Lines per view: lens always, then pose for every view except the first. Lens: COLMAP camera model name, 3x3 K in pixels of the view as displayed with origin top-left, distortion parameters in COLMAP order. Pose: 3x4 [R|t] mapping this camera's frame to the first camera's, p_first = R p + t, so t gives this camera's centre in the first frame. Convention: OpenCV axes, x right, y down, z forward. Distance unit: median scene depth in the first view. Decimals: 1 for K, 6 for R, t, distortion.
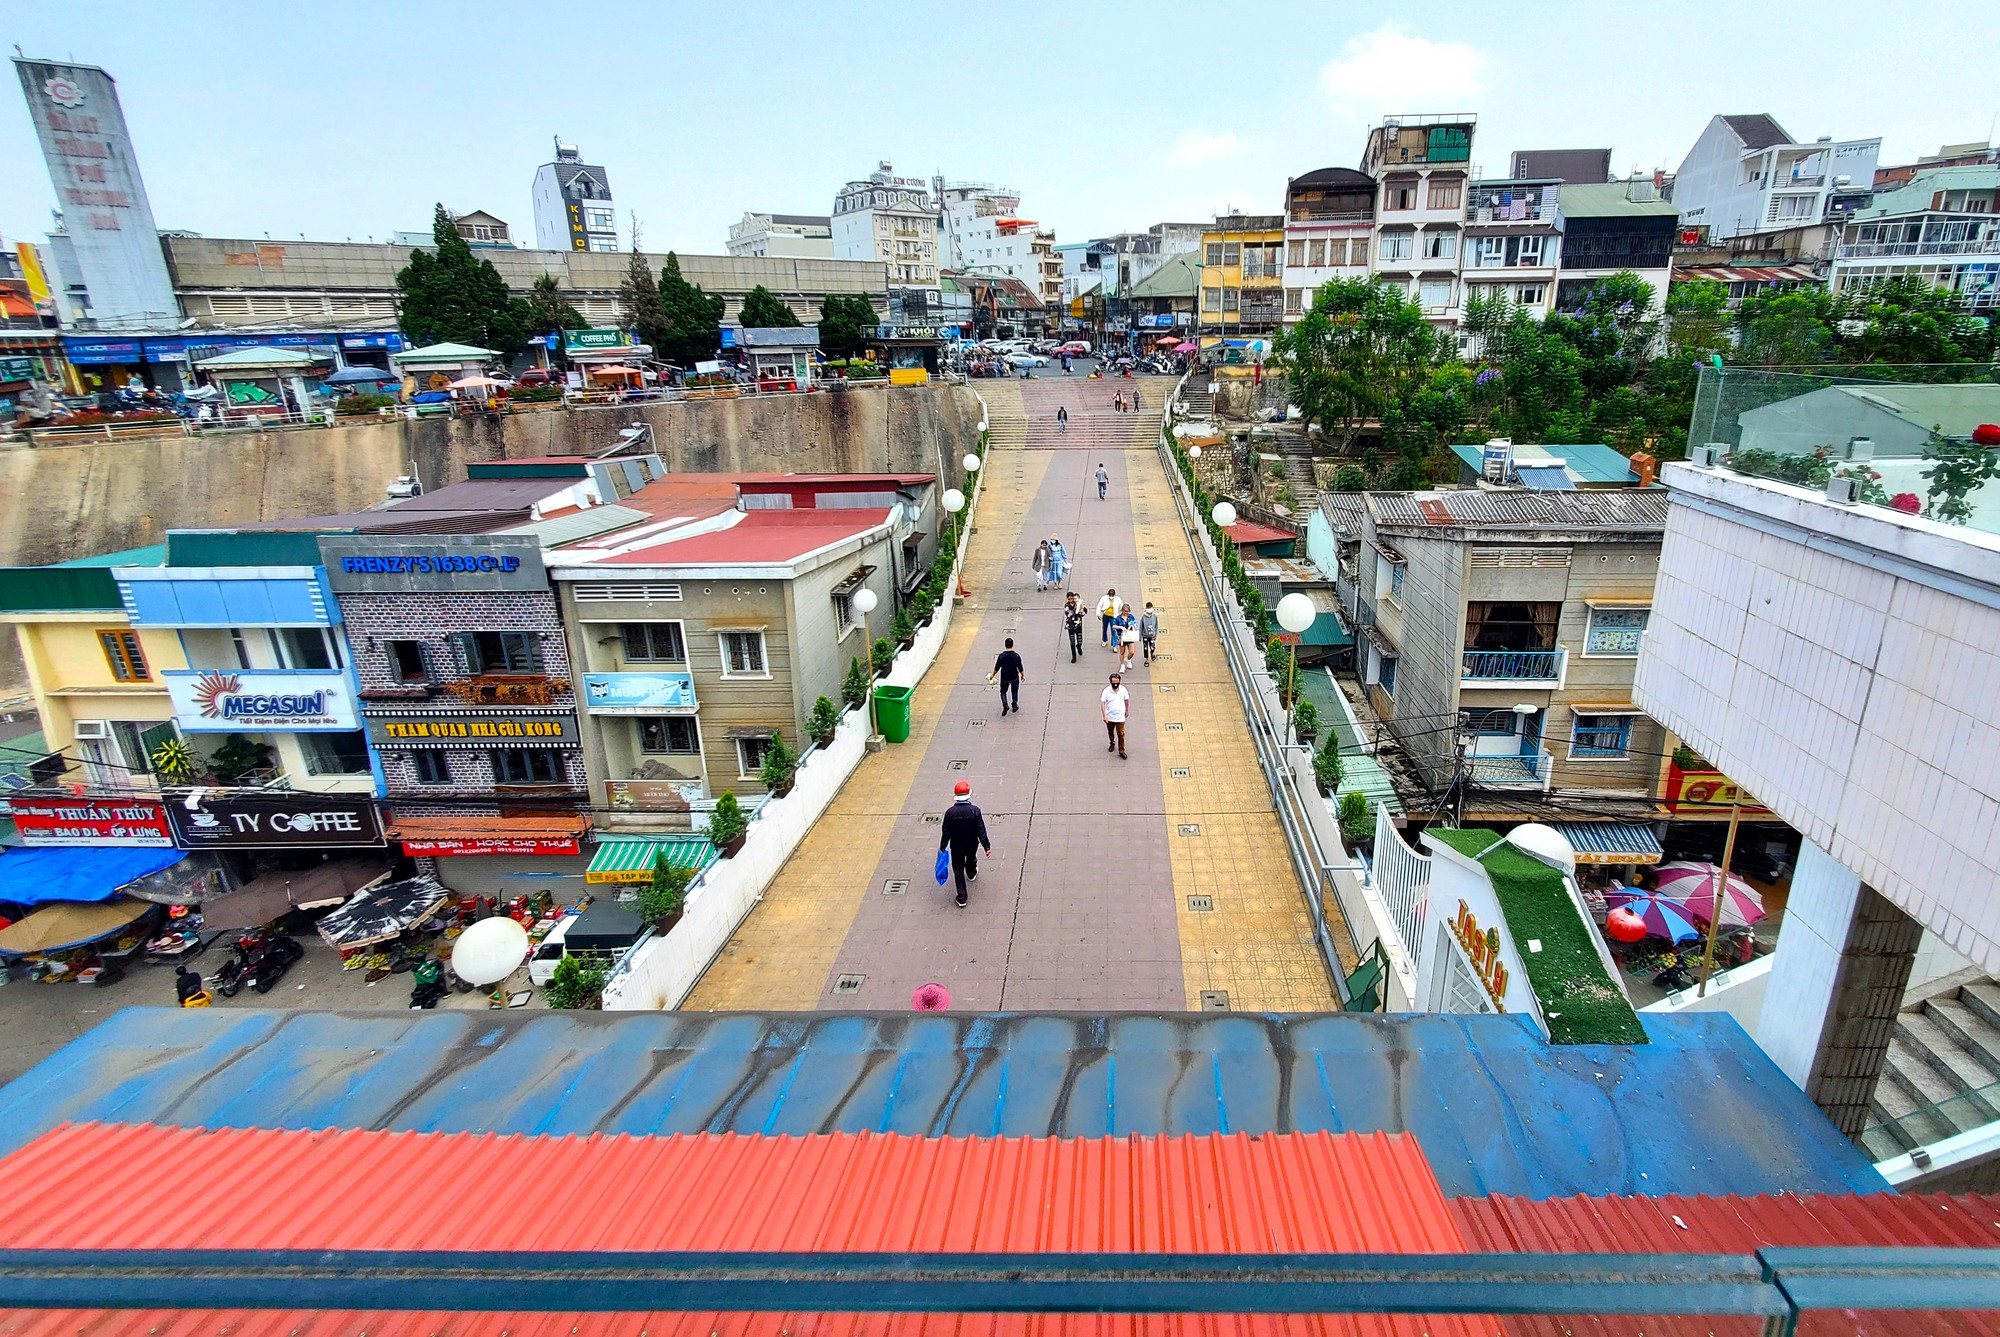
lens RADIAL K [[1009.7, 0, 1085.1], [0, 1009.7, 662.6], [0, 0, 1]] dist [-0.002543, -0.002028]
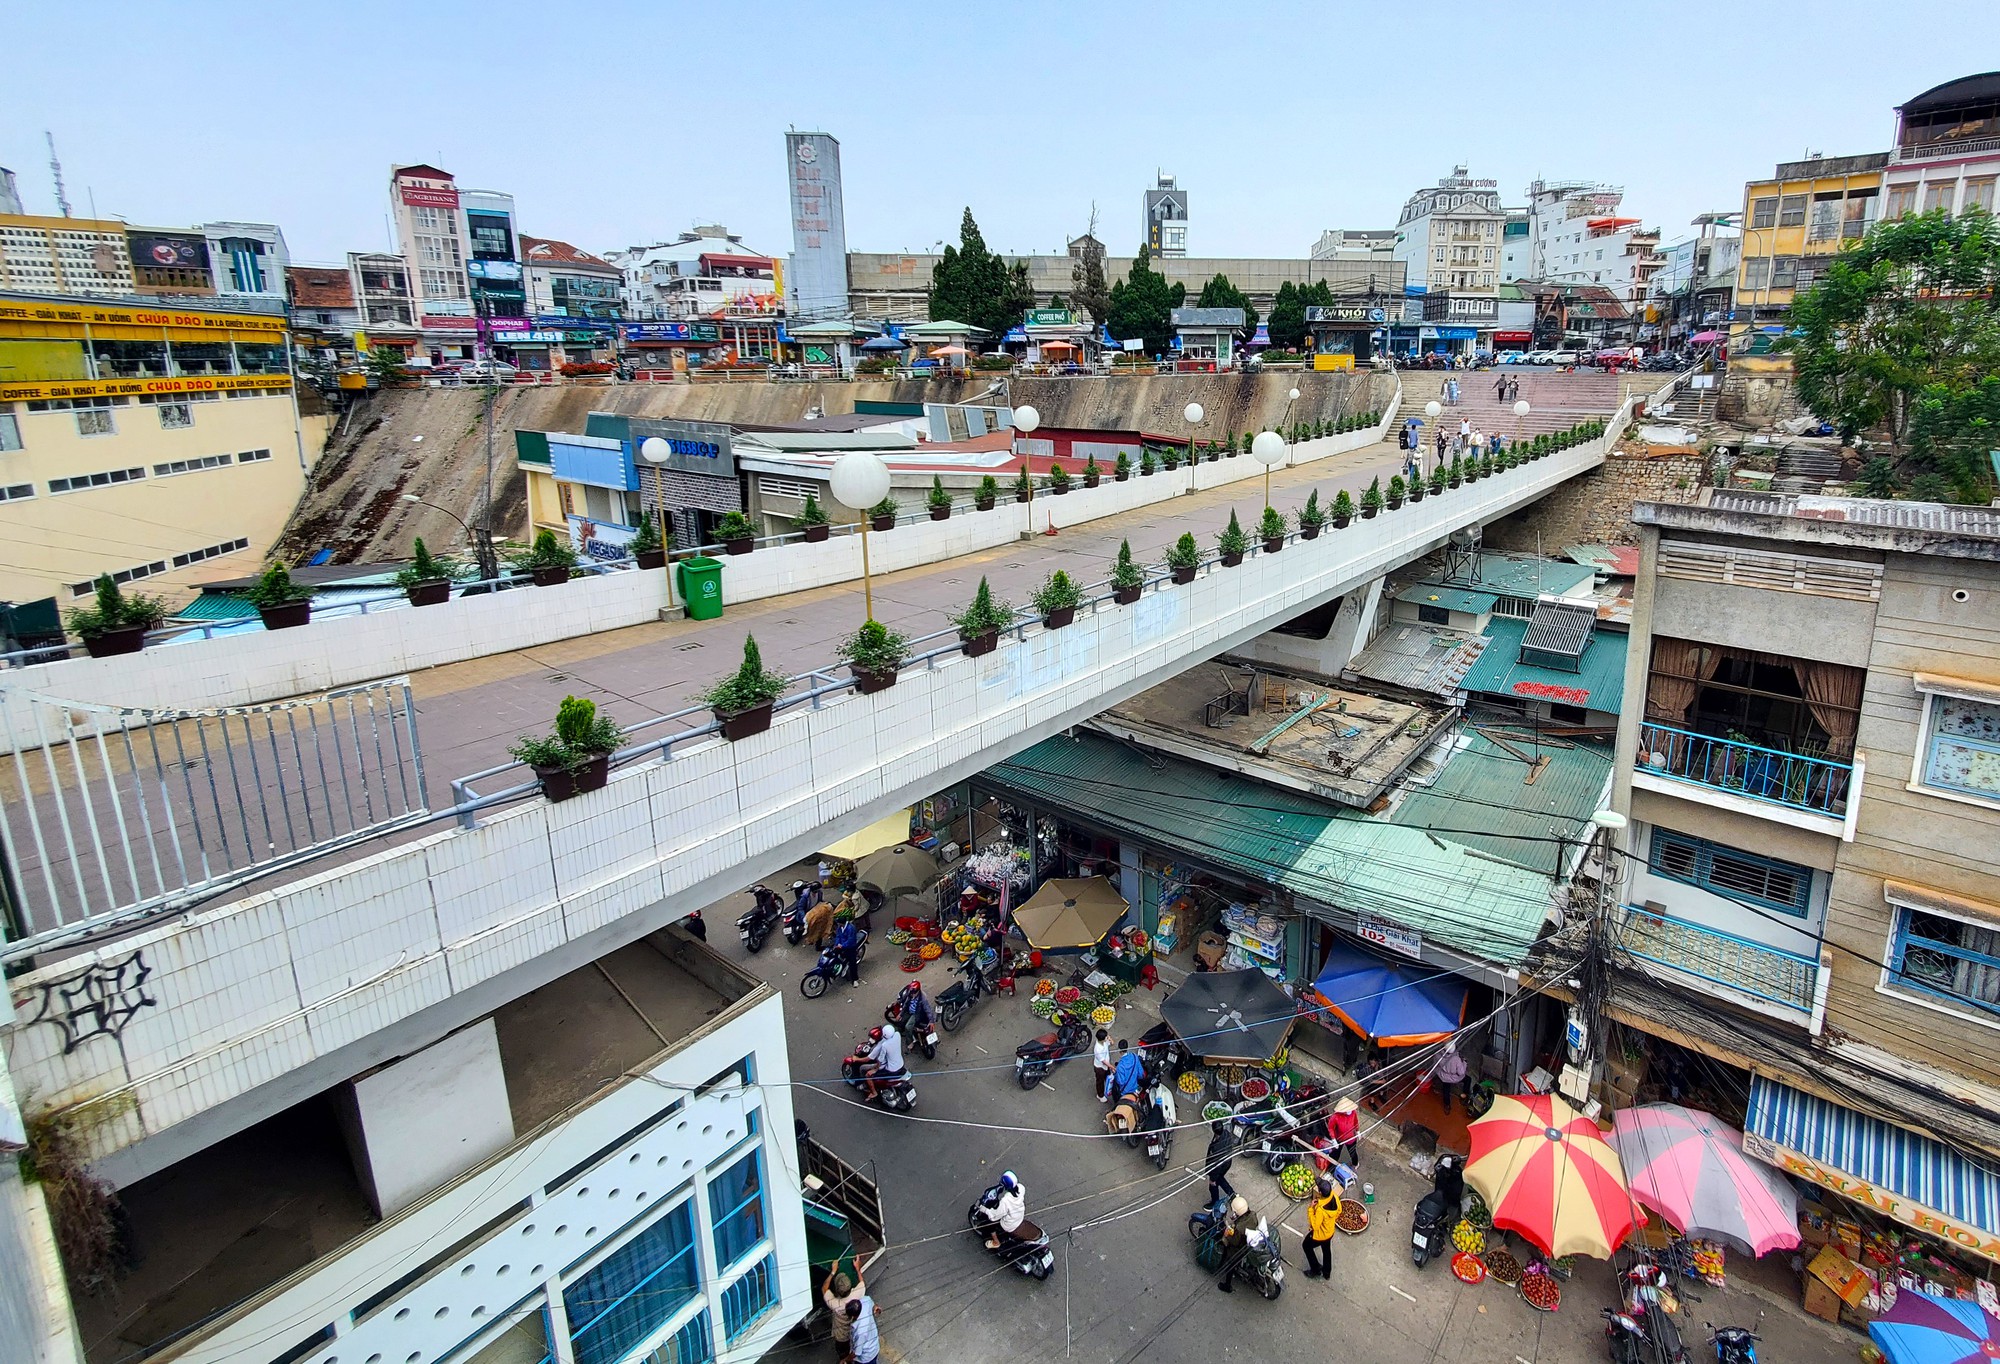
lens RADIAL K [[1014.9, 0, 1003.7], [0, 1014.9, 565.5], [0, 0, 1]] dist [0.000772, -0.000391]
pose [[0.785805, 0.150929, -0.599776, 0.283986], [-0.222226, 0.973906, -0.046076, 0.006675], [0.577171, 0.169493, 0.798840, 0.210912]]
